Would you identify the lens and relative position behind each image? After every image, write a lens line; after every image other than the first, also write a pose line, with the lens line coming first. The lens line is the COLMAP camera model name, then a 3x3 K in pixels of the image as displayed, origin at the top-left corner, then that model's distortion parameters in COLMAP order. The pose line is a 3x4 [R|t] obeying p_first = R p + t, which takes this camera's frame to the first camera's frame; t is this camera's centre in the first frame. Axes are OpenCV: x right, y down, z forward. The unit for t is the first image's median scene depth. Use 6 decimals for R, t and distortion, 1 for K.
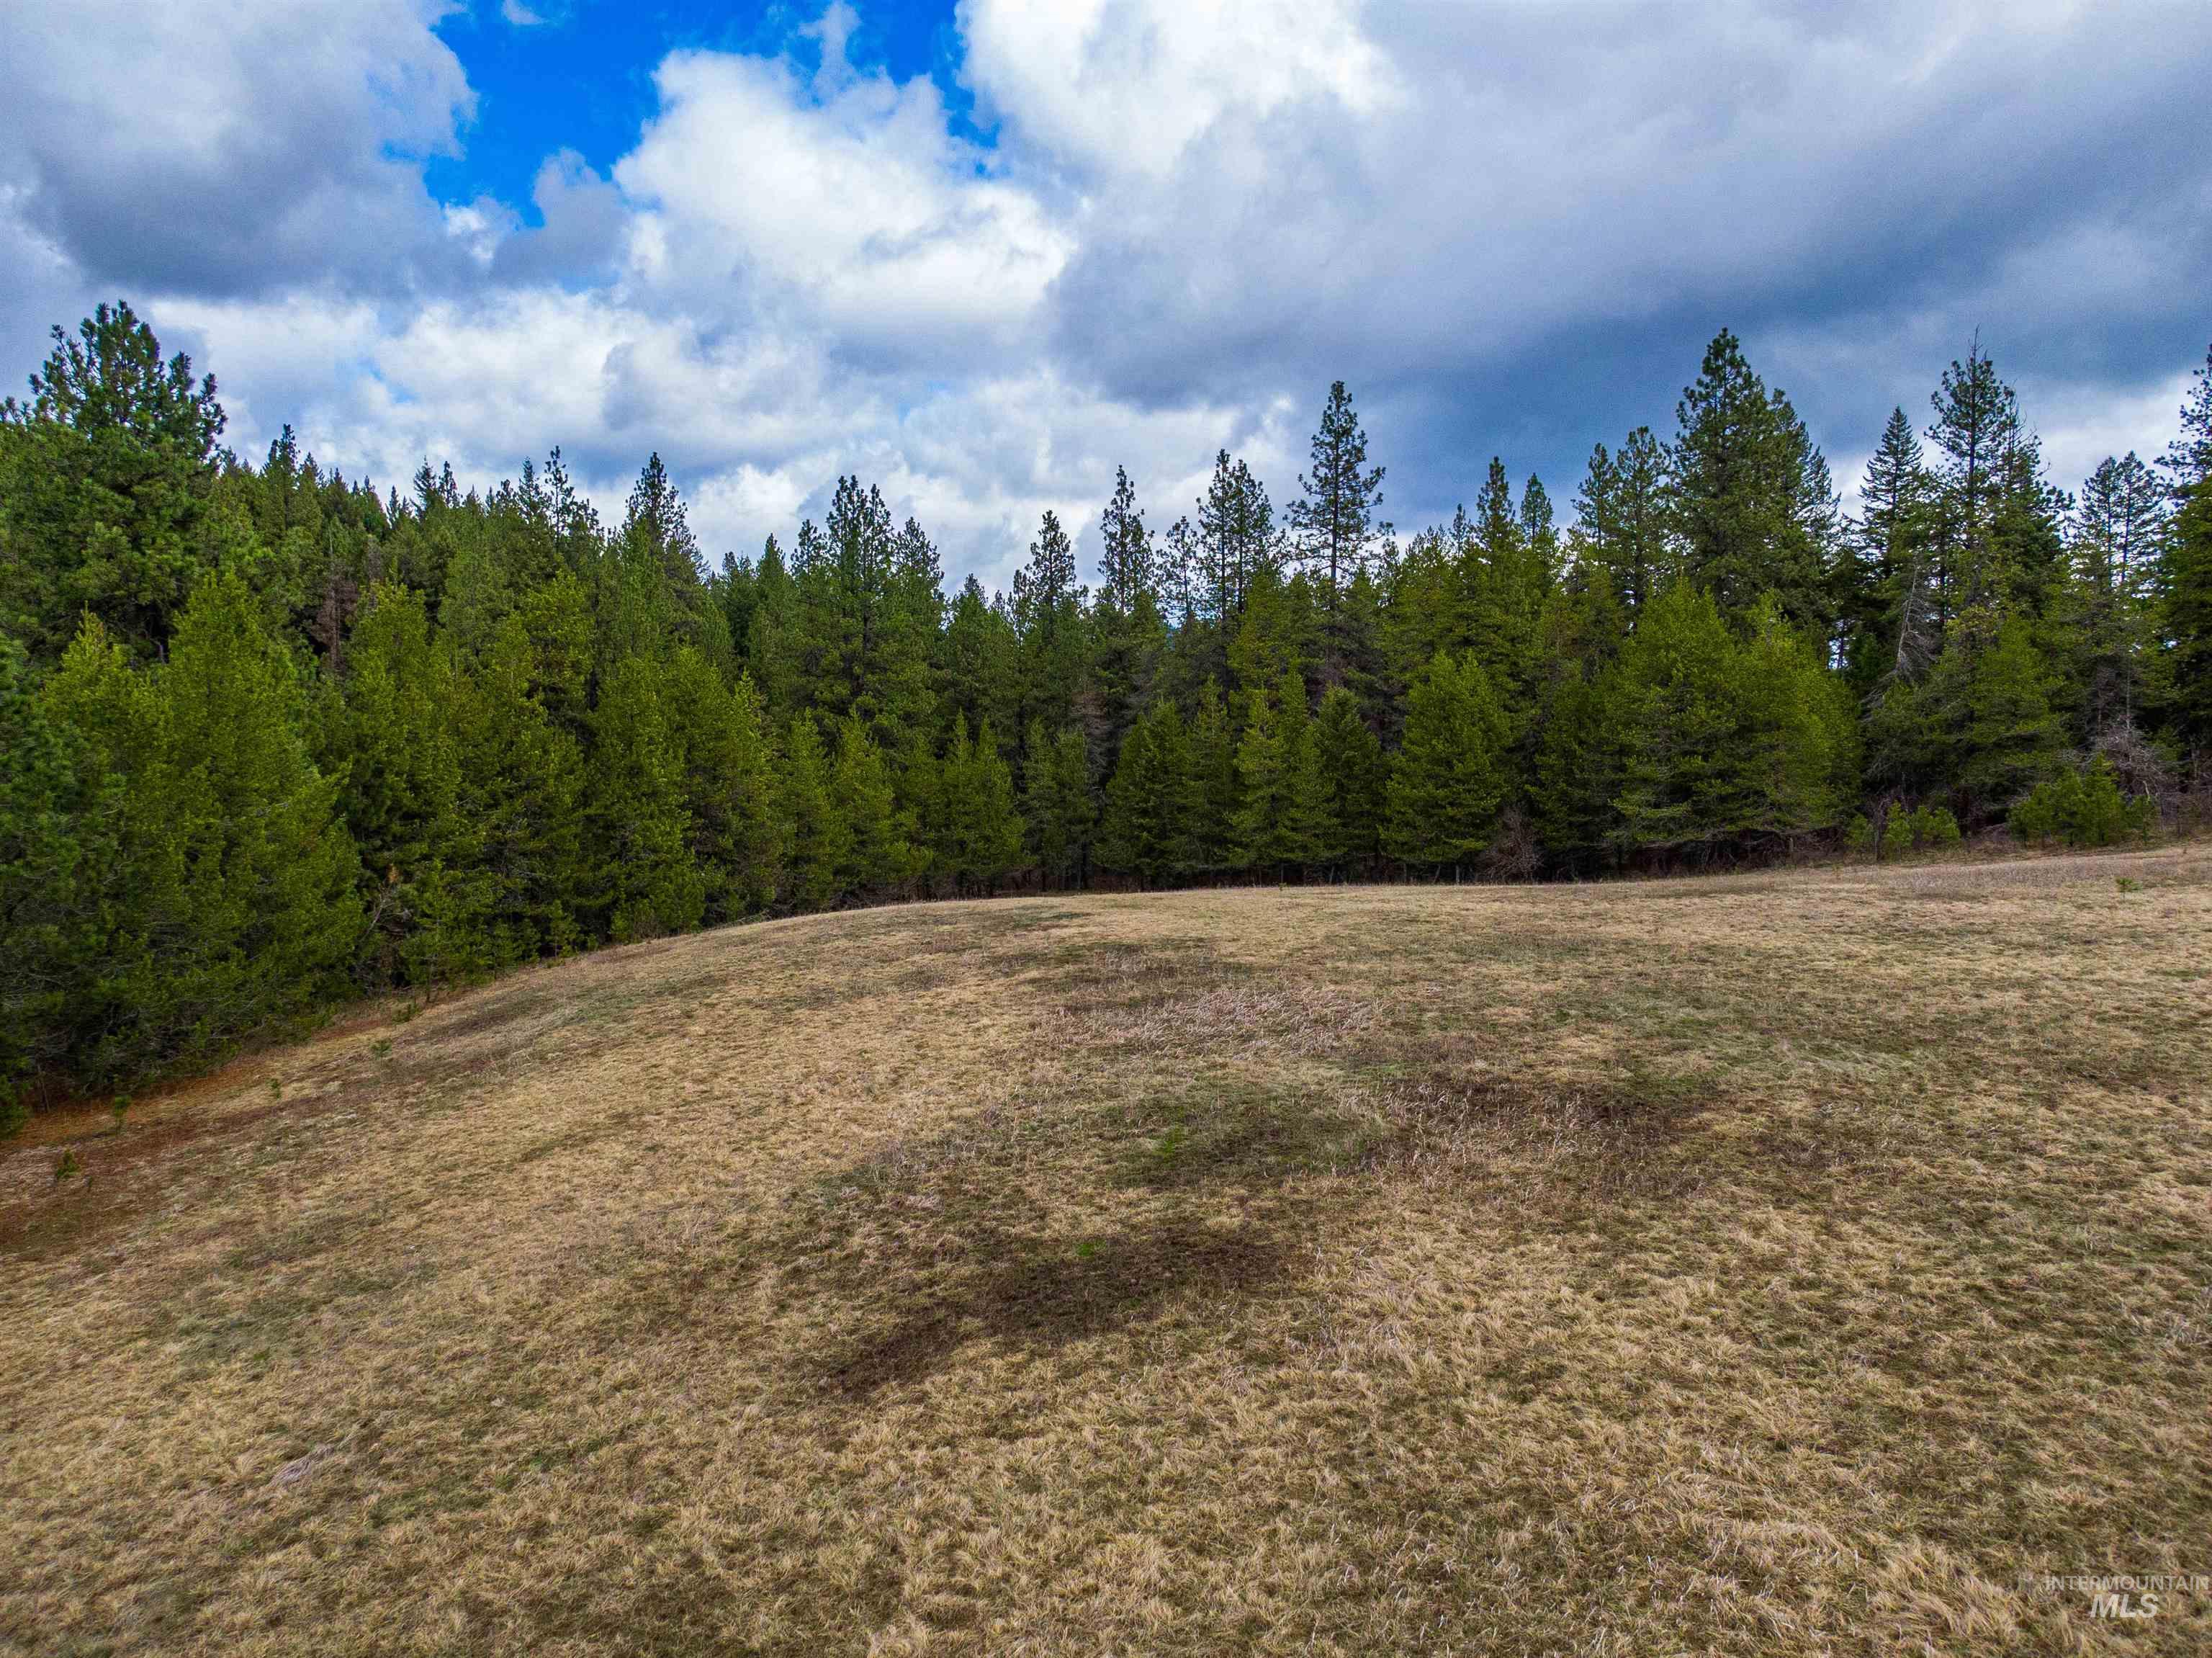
lens RADIAL K [[1598.7, 0, 1086.7], [0, 1598.7, 844.4], [0, 0, 1]] dist [0.017150, -0.026487]
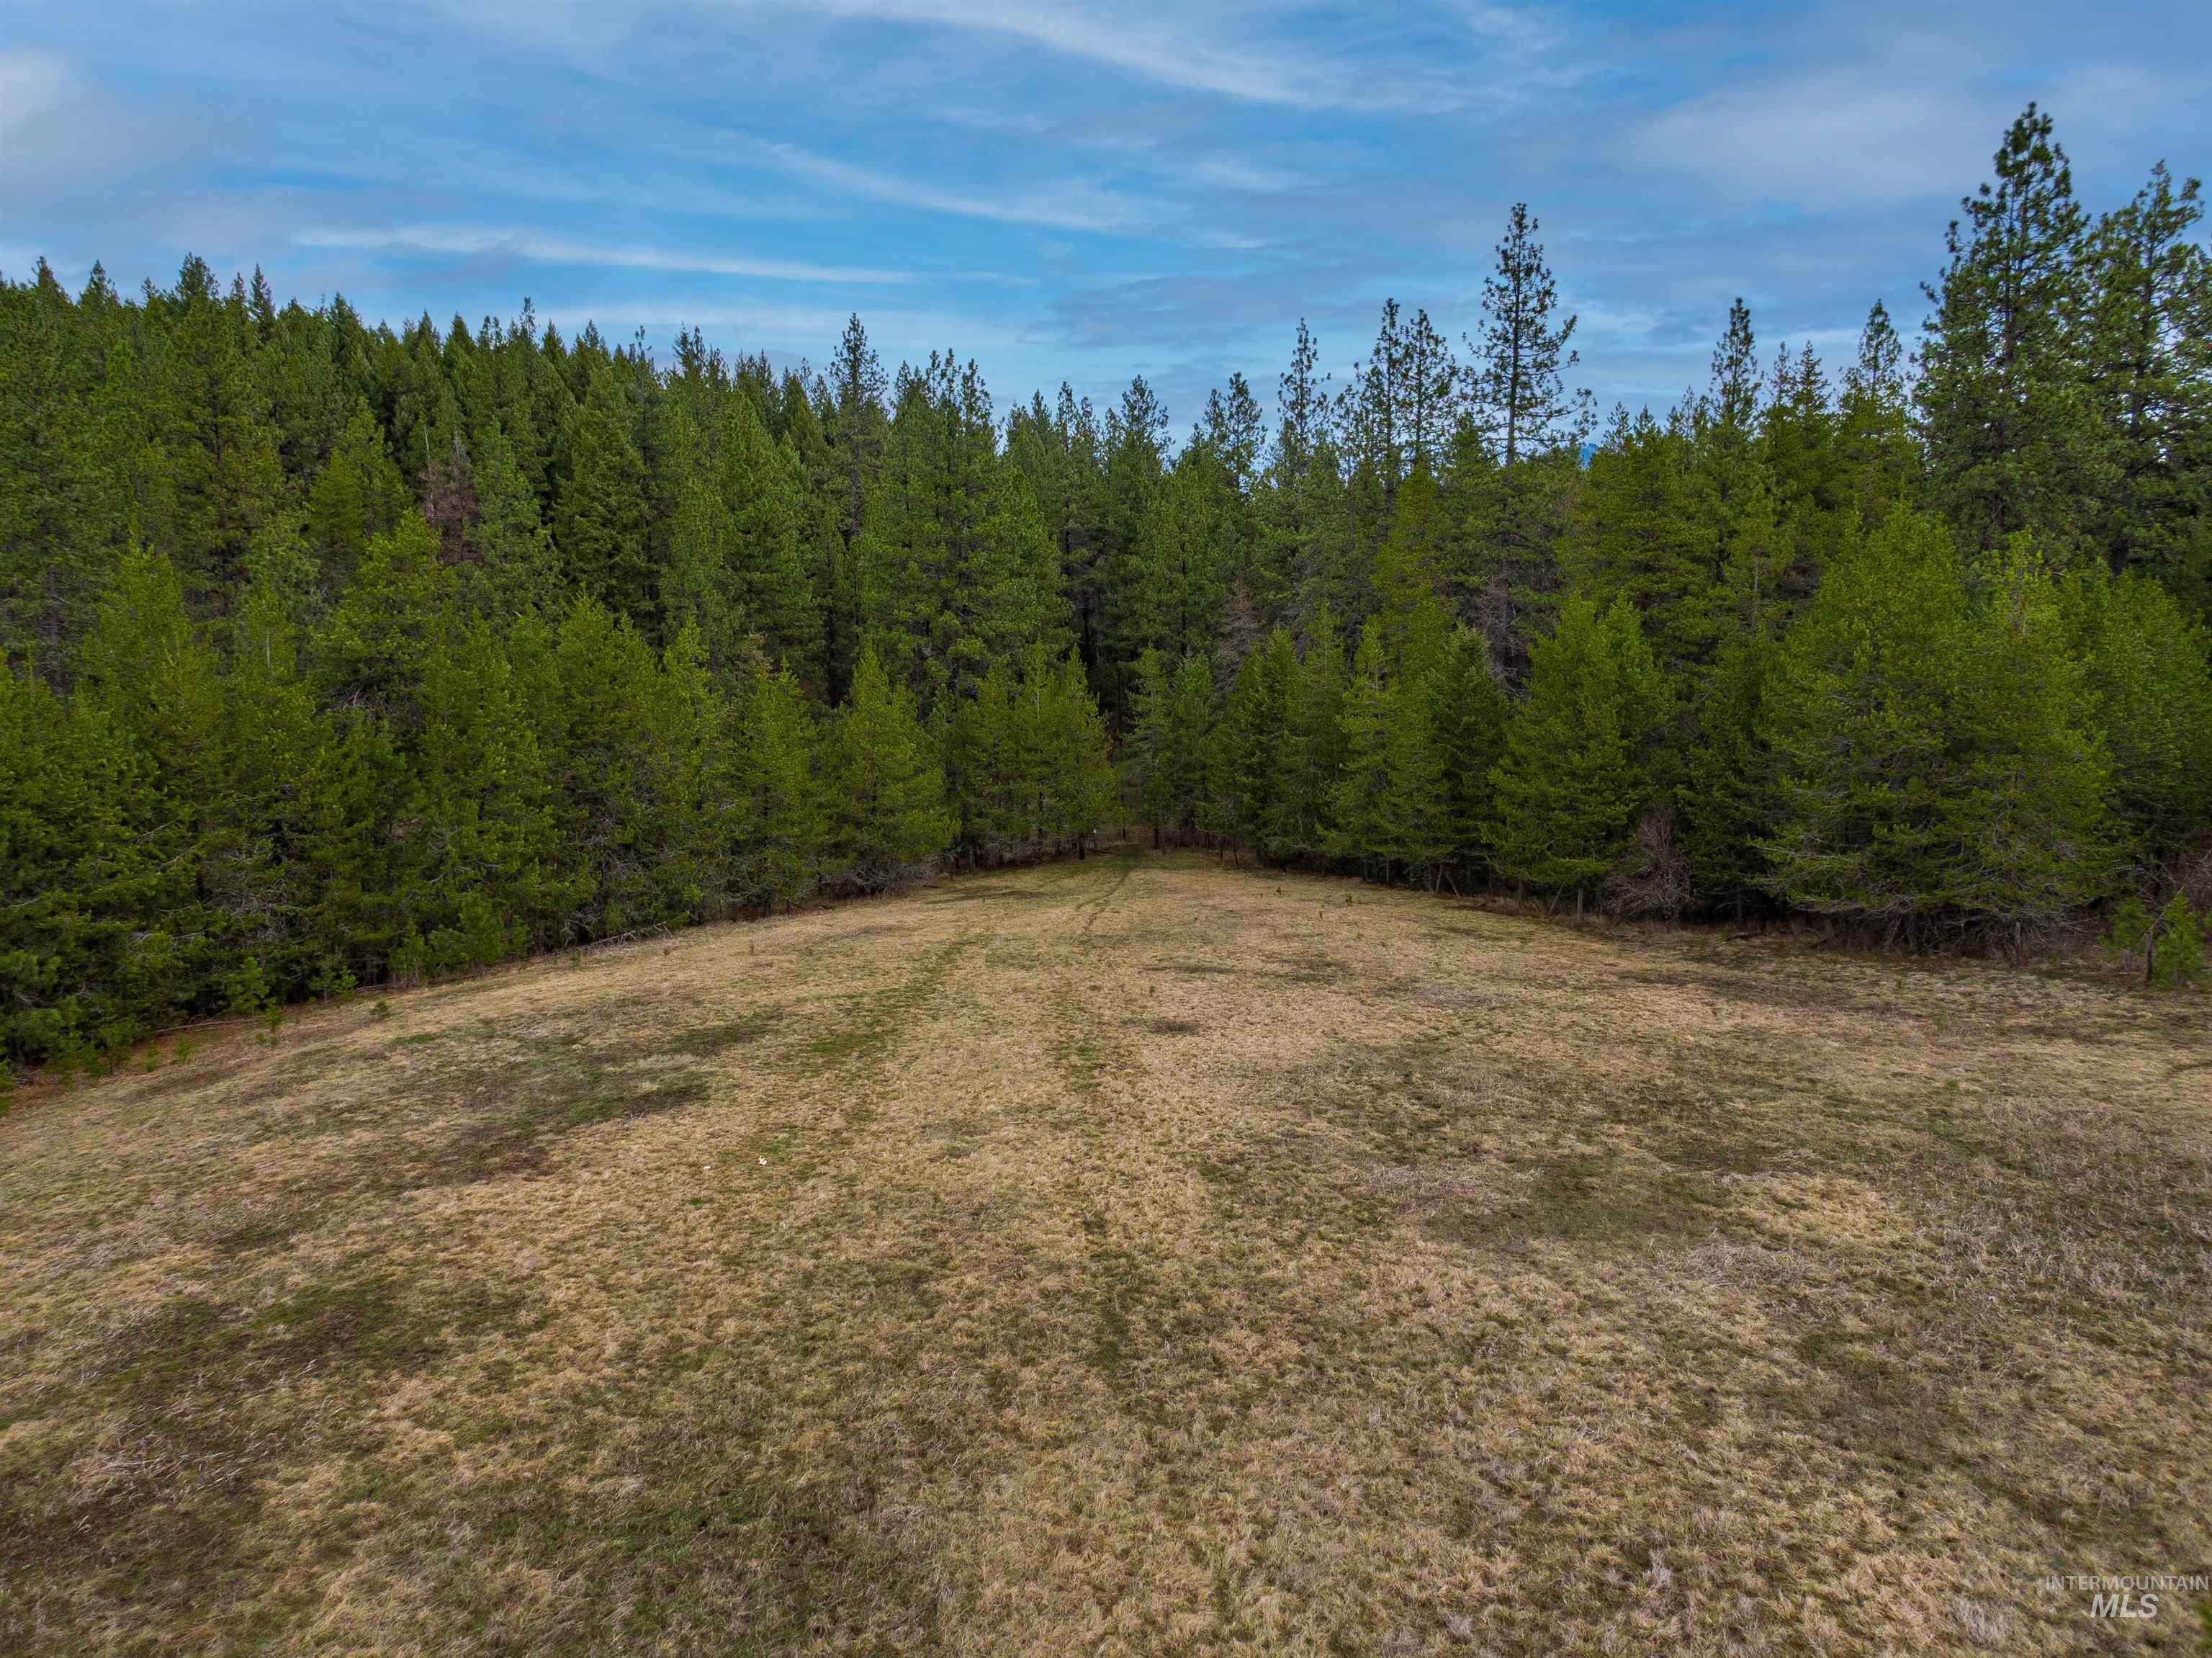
lens RADIAL K [[1598.7, 0, 1118.6], [0, 1598.7, 819.2], [0, 0, 1]] dist [0.017150, -0.026487]
pose [[0.966958, 0.039482, -0.251861, 0.190617], [-0.015041, 0.995049, 0.098239, -0.078971], [0.254493, -0.091205, 0.962764, 0.219646]]
